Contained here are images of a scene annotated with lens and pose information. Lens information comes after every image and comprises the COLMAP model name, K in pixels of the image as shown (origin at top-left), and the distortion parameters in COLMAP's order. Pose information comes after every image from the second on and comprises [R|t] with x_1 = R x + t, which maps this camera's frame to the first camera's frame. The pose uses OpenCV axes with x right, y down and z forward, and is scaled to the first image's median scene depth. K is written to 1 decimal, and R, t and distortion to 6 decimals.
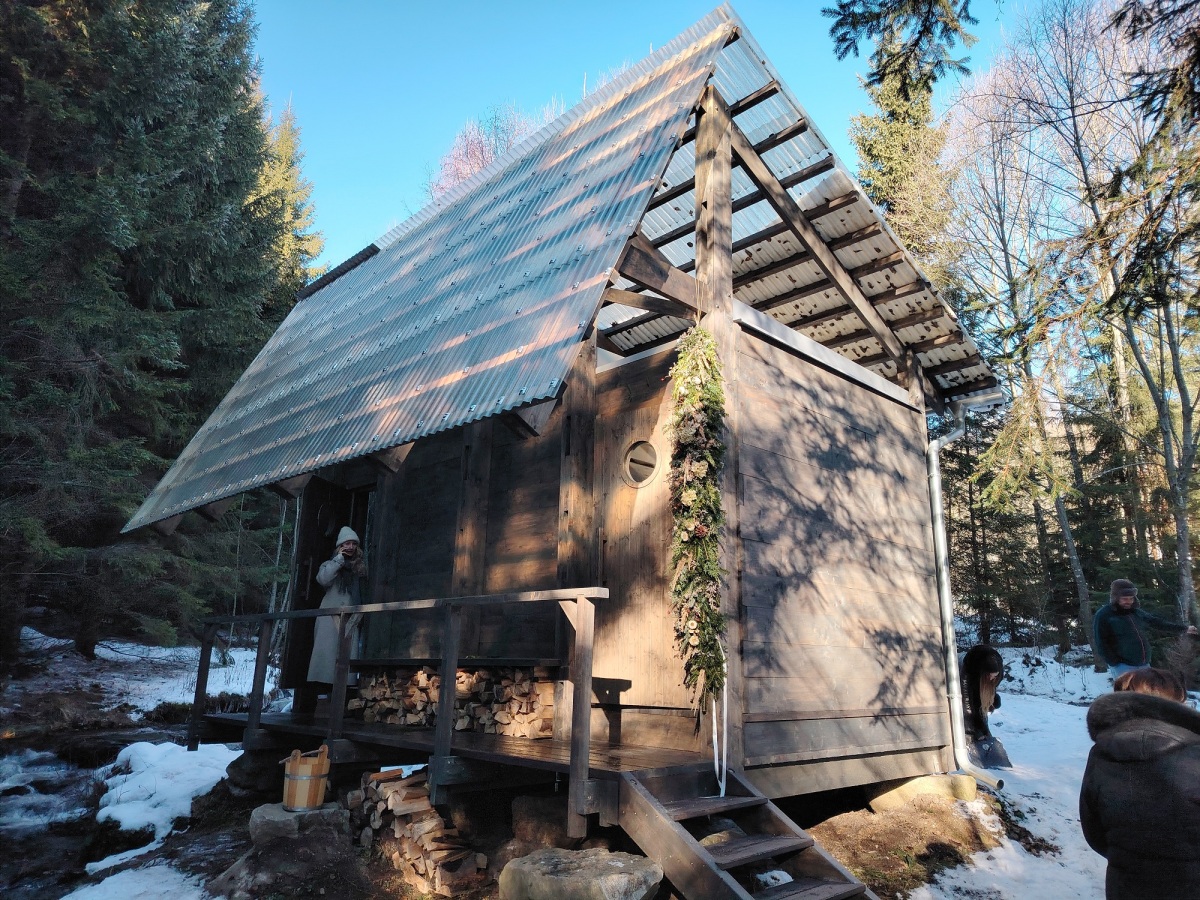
lens RADIAL K [[829.7, 0, 597.5], [0, 829.7, 456.9], [0, 0, 1]] dist [0.042044, -0.036262]
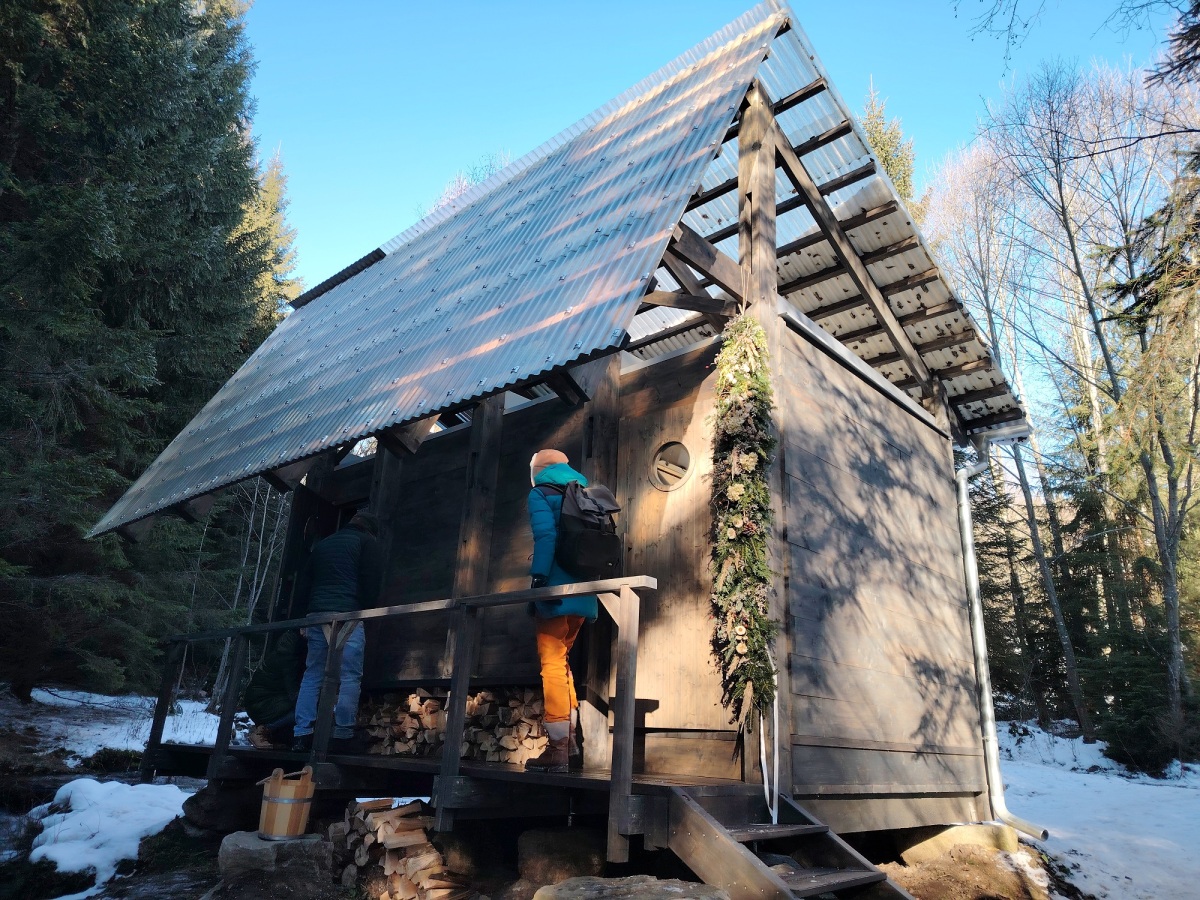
lens RADIAL K [[829.7, 0, 597.5], [0, 829.7, 456.9], [0, 0, 1]] dist [0.042044, -0.036262]
pose [[0.998349, 0.041280, 0.039943, -0.062004], [-0.037917, 0.995945, -0.081589, 0.069946], [-0.043149, 0.079939, 0.995865, 0.070367]]
